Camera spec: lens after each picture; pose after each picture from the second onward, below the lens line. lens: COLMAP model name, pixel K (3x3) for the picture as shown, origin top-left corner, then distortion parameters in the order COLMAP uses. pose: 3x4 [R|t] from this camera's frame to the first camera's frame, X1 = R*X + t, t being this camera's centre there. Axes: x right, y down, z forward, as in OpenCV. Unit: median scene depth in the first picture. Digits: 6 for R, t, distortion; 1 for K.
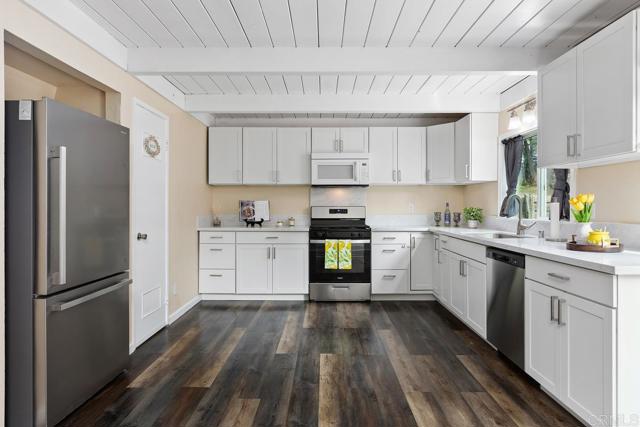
lens RADIAL K [[383.5, 0, 319.8], [0, 383.5, 208.0], [0, 0, 1]] dist [-0.003787, -0.000439]
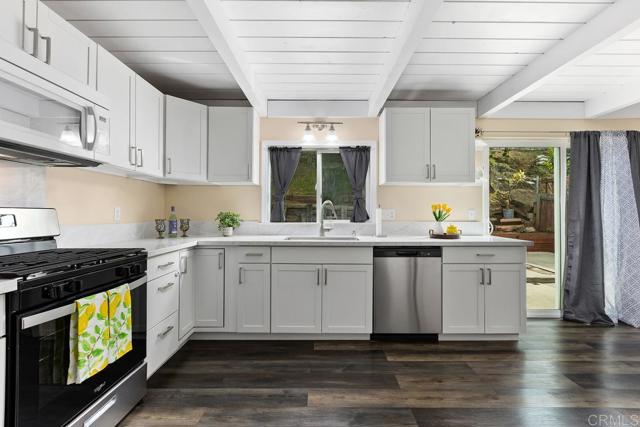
lens RADIAL K [[284.9, 0, 322.7], [0, 284.9, 212.8], [0, 0, 1]] dist [0.001970, 0.000382]
pose [[-0.021199, 0.006281, 0.999756, -0.272015], [0.002482, 0.999978, -0.006230, 0.004360], [-0.999772, 0.002350, -0.021215, 0.846630]]
